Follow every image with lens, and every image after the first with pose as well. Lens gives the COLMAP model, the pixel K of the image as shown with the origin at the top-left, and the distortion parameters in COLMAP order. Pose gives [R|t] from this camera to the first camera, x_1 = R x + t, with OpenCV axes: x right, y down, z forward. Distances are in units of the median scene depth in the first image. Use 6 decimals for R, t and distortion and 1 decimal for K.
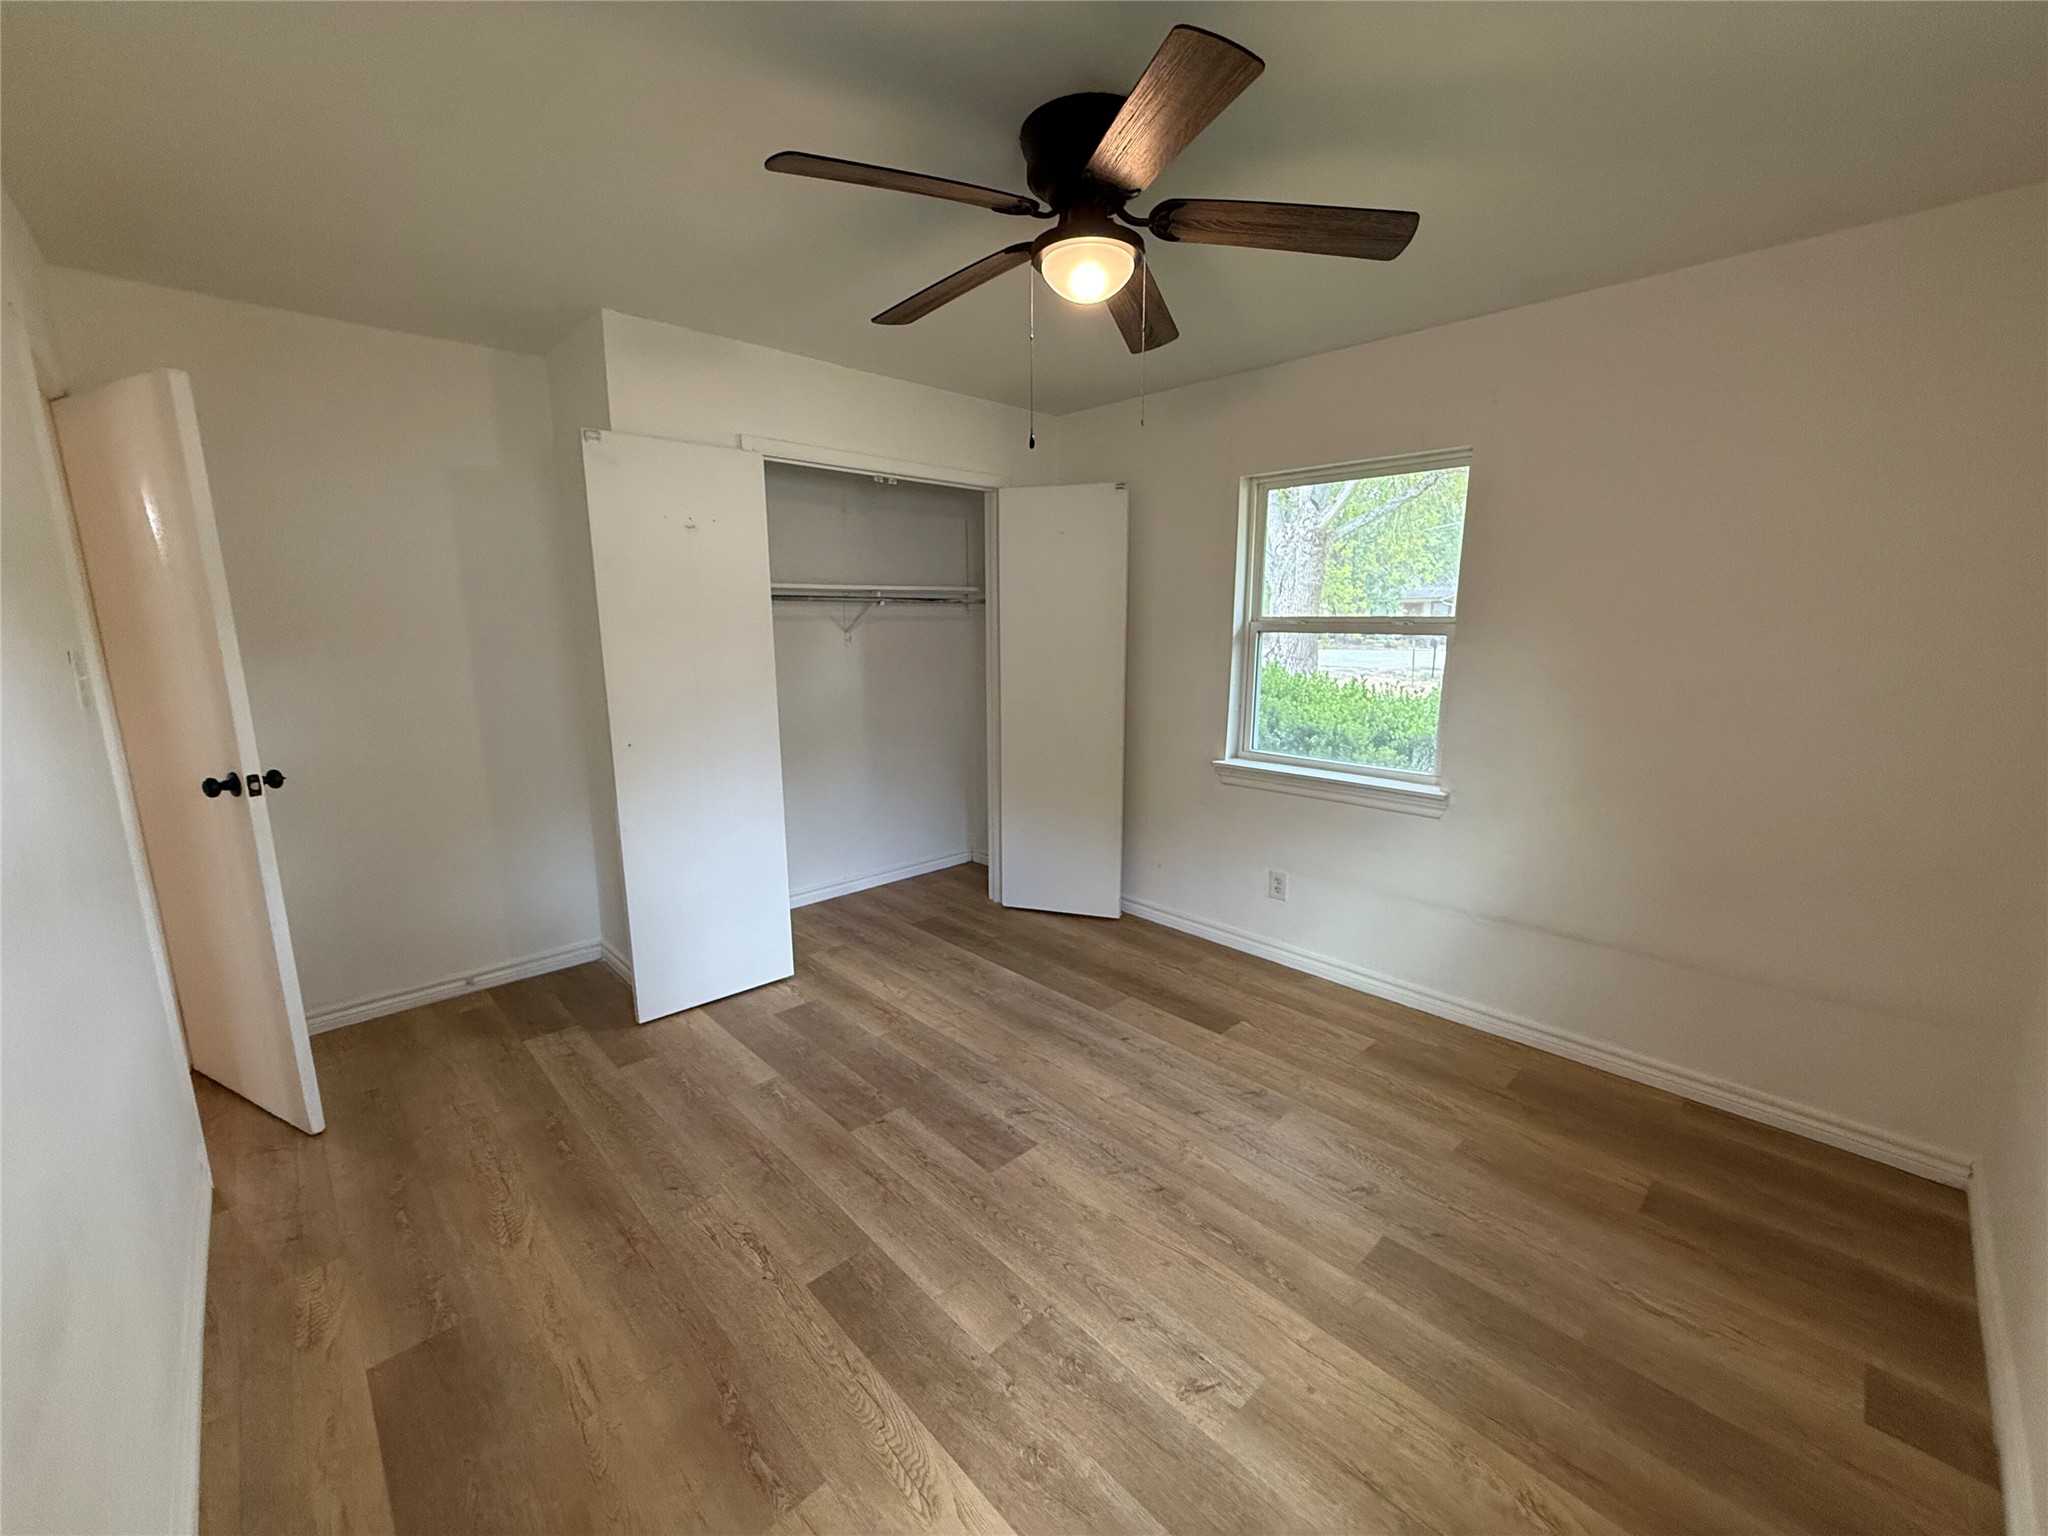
lens RADIAL K [[816.1, 0, 1022.1], [0, 816.1, 769.2], [0, 0, 1]] dist [-0.001197, -0.000356]
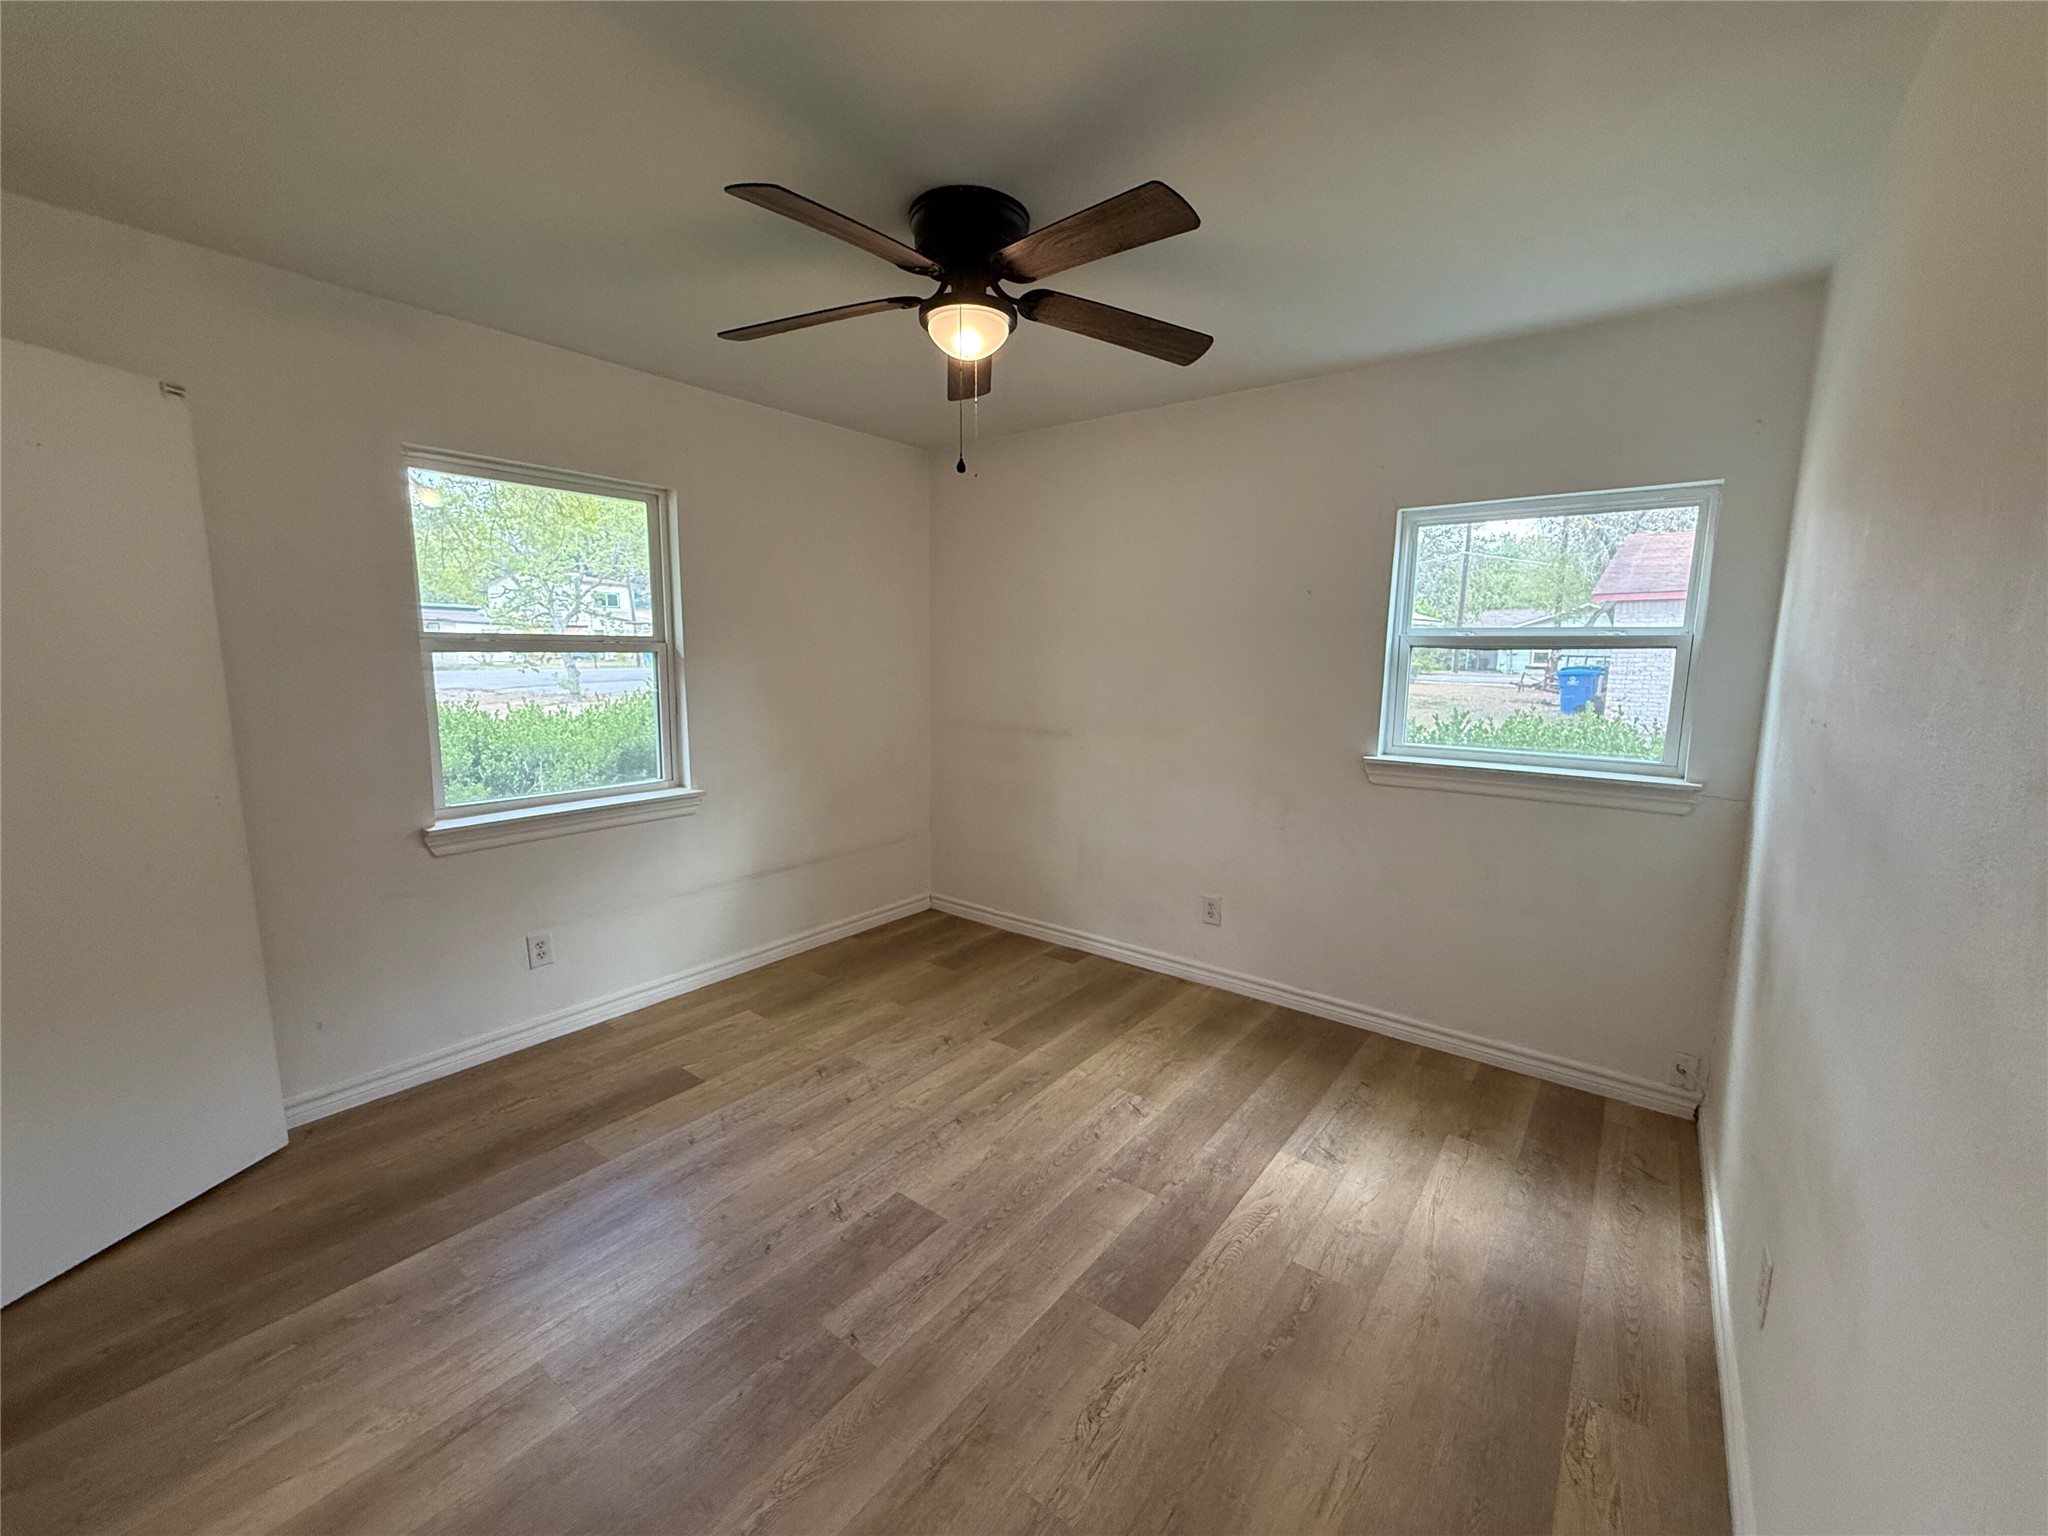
lens RADIAL K [[816.1, 0, 1021.2], [0, 816.1, 770.1], [0, 0, 1]] dist [-0.001197, -0.000356]
pose [[-0.149023, -0.147355, 0.977793, -0.953094], [0.172803, 0.969737, 0.172478, -0.167394], [-0.973618, 0.194669, -0.119050, 0.989033]]
